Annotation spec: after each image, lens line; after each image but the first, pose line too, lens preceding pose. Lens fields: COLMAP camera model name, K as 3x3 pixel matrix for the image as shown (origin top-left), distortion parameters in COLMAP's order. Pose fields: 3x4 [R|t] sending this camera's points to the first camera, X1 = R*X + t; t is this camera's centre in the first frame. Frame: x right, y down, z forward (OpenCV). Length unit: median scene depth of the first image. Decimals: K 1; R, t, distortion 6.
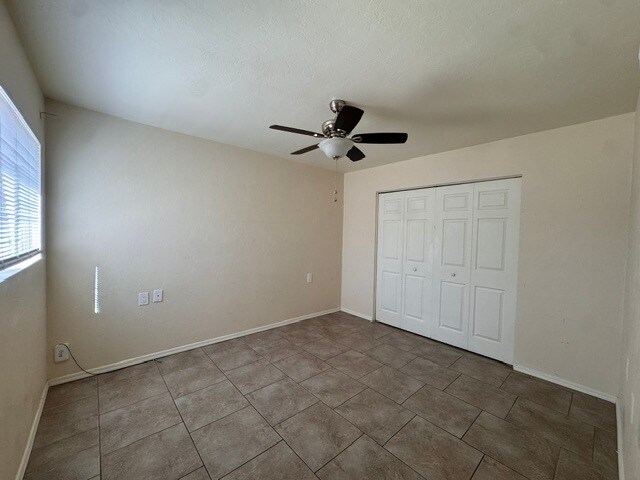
lens RADIAL K [[255.1, 0, 318.9], [0, 255.1, 240.3], [0, 0, 1]] dist [-0.002365, 0.000570]
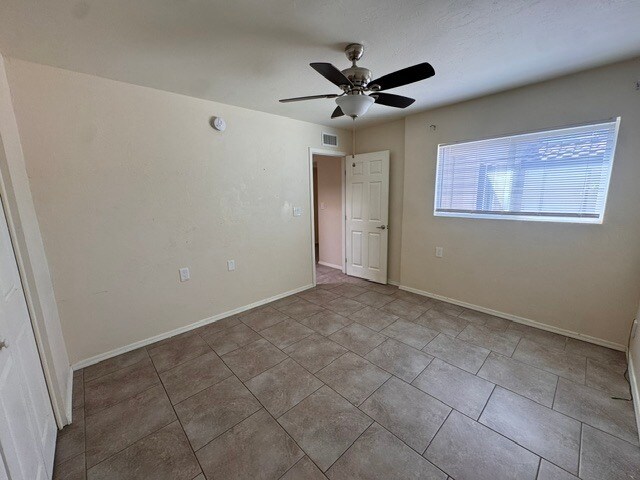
lens RADIAL K [[255.1, 0, 318.9], [0, 255.1, 240.3], [0, 0, 1]] dist [-0.002365, 0.000570]
pose [[-0.999657, 0.002962, -0.026010, 0.217437], [-0.002499, 0.978240, 0.207463, -0.083254], [0.026058, 0.207457, -0.977897, 1.965122]]
